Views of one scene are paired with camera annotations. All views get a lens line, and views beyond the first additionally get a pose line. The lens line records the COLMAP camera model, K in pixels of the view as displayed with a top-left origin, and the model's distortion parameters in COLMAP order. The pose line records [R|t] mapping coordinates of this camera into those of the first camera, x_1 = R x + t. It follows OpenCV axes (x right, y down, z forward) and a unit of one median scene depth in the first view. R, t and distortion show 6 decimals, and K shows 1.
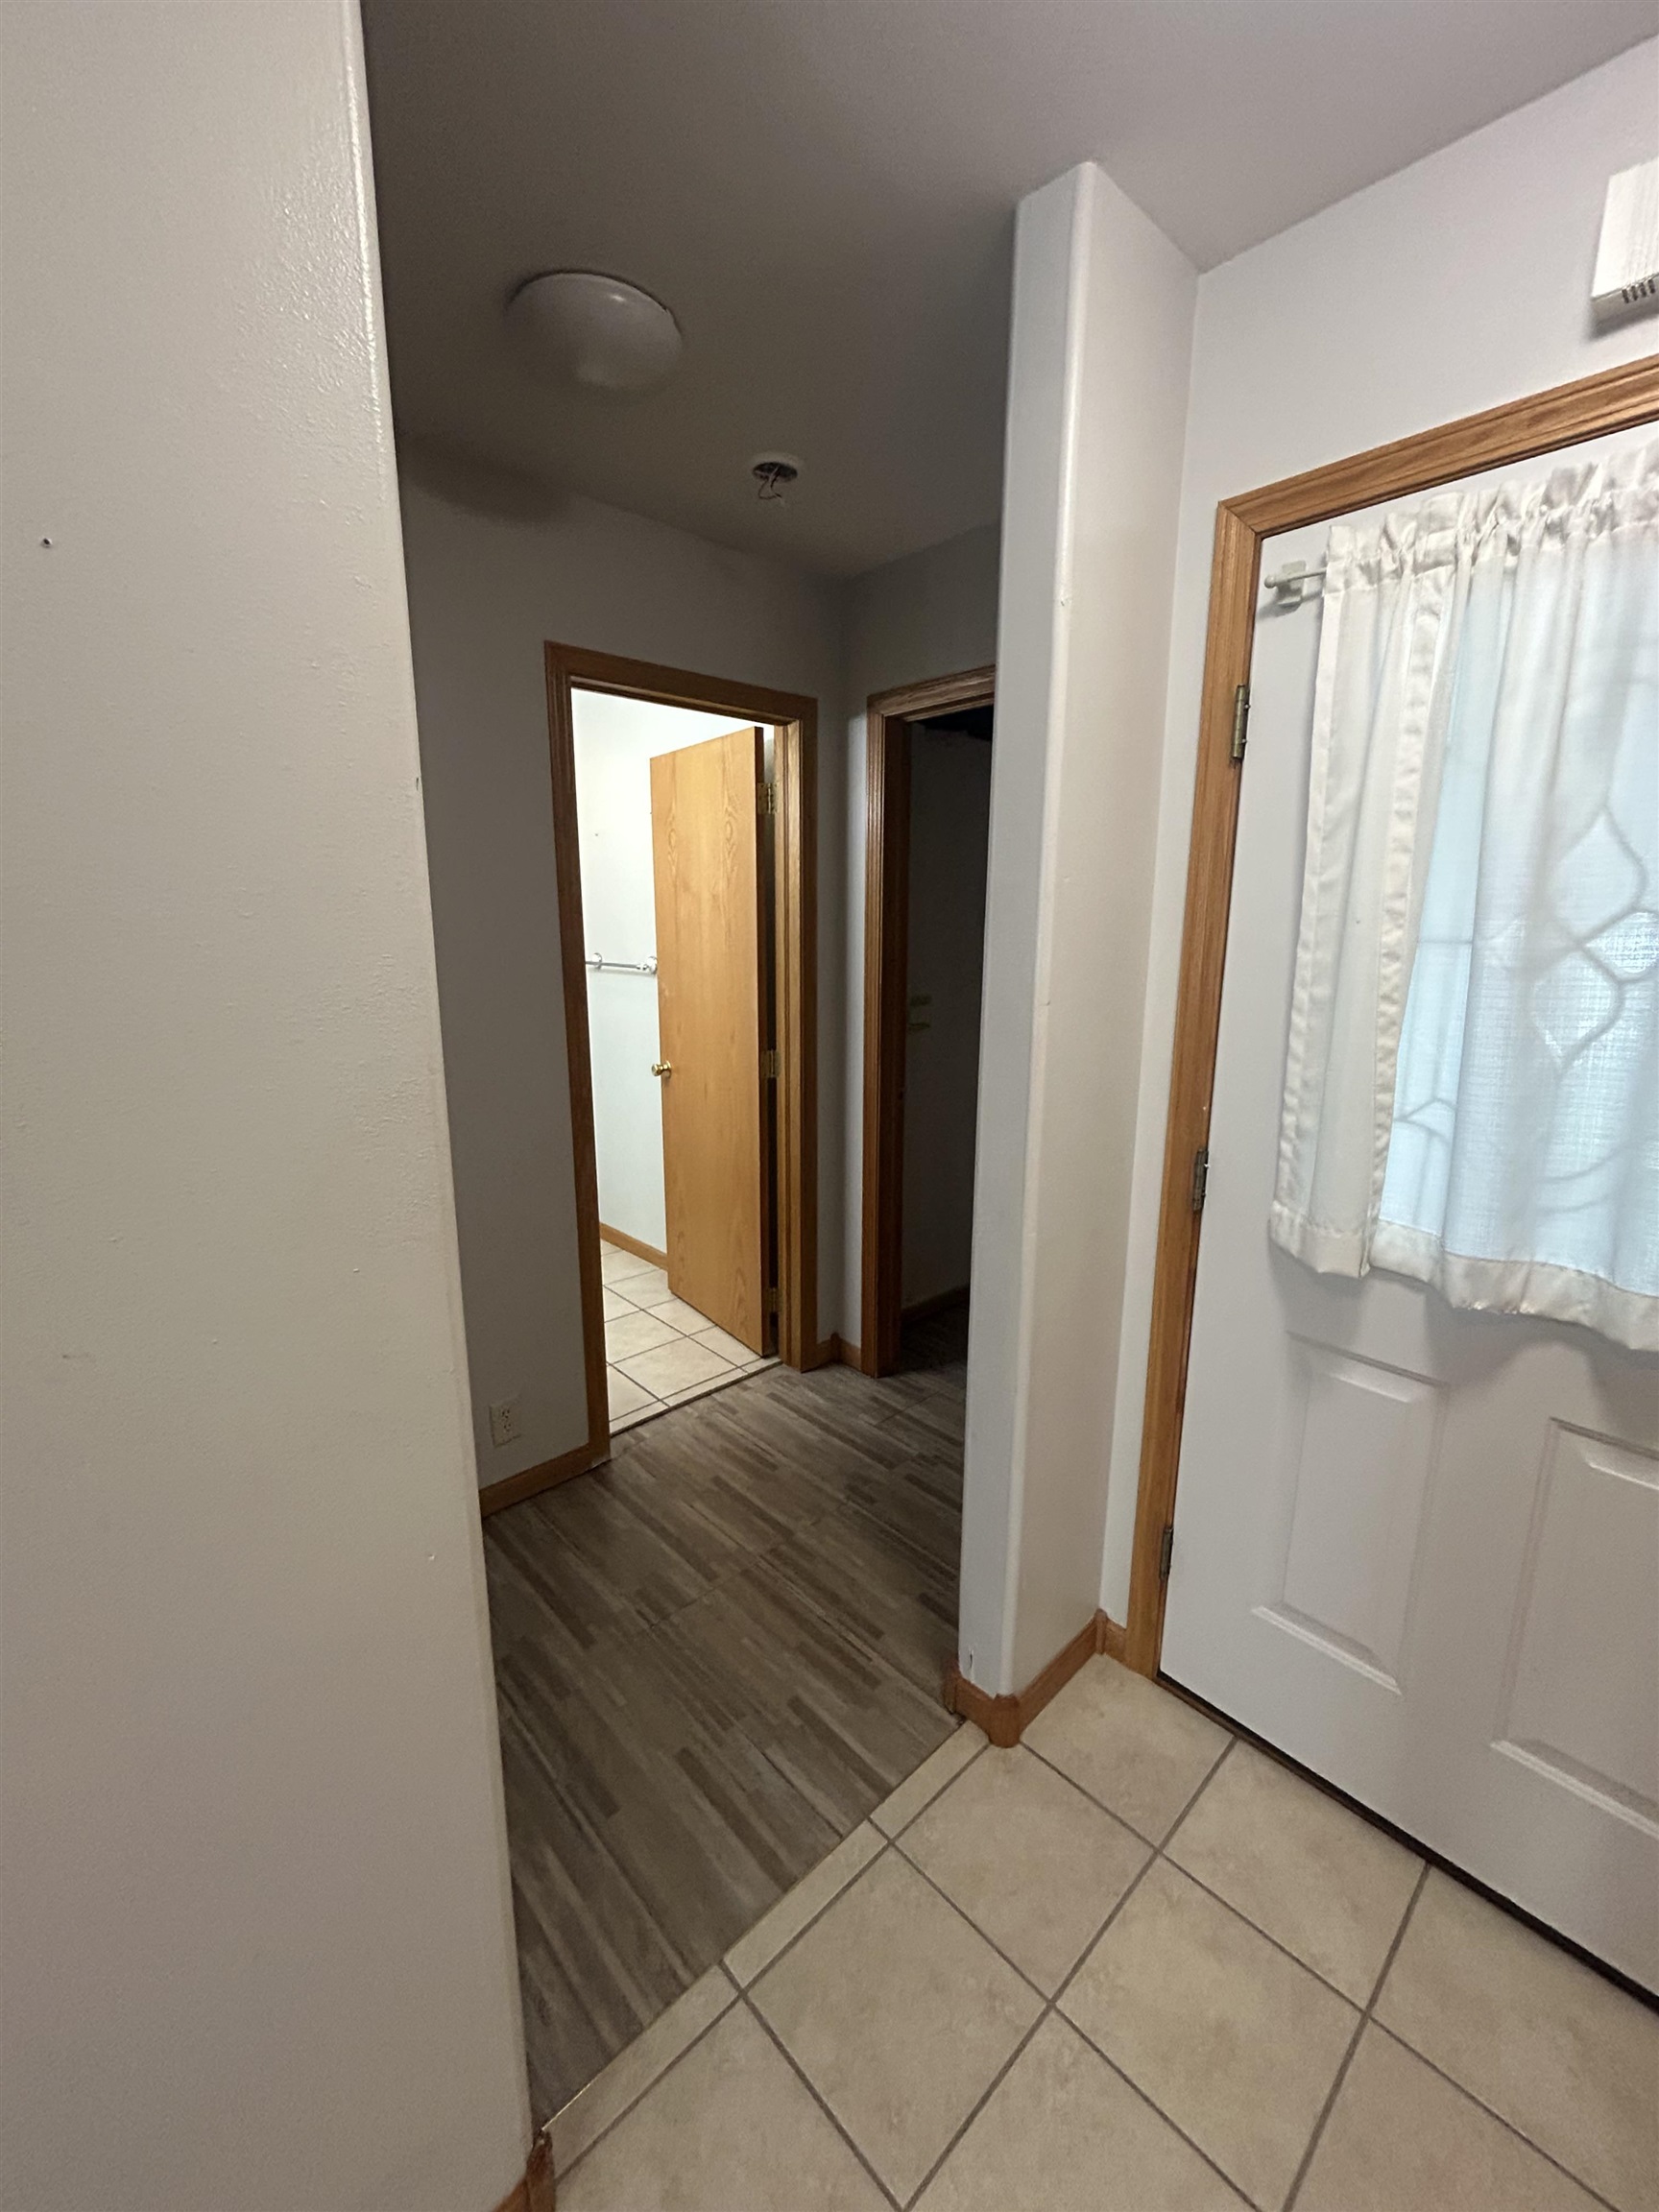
lens RADIAL K [[902.2, 0, 825.8], [0, 902.2, 1103.2], [0, 0, 1]] dist [0.000834, 0.000335]
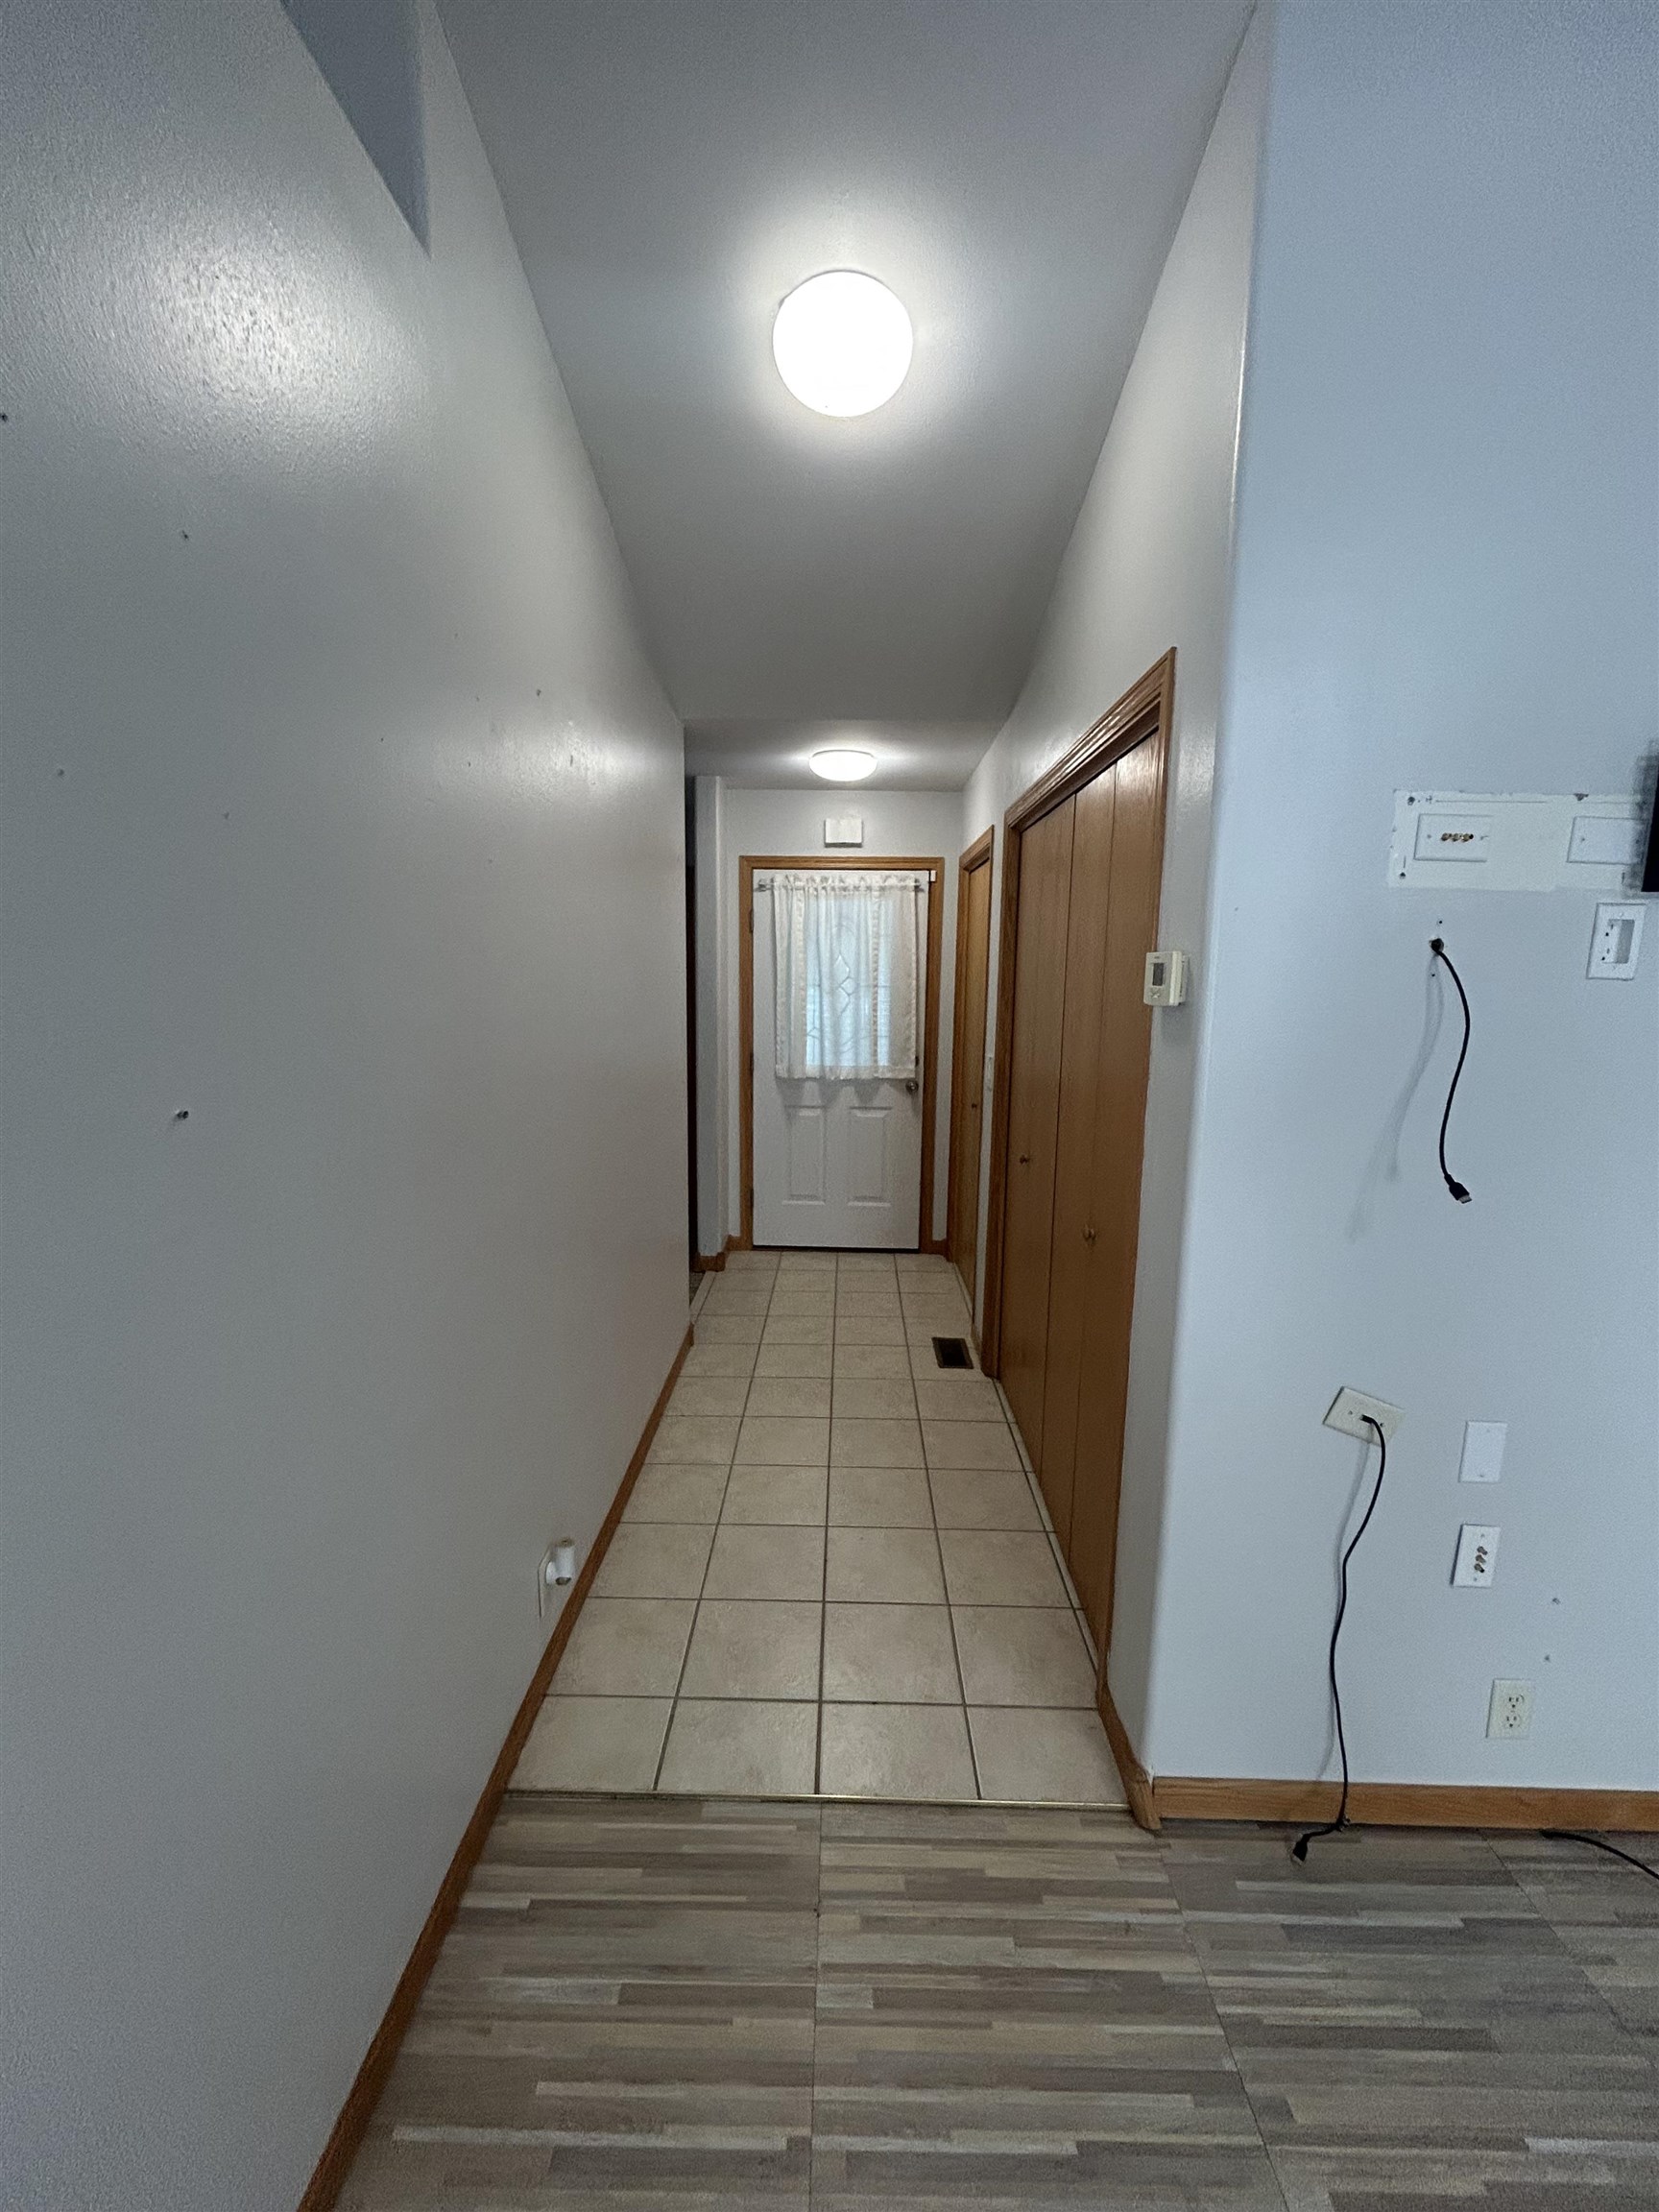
lens RADIAL K [[902.2, 0, 831.1], [0, 902.2, 1113.6], [0, 0, 1]] dist [0.000834, 0.000335]
pose [[0.692753, -0.099381, 0.714295, -1.934836], [0.138289, 0.990385, 0.003675, 0.337336], [-0.707792, 0.096234, 0.699836, -1.587256]]
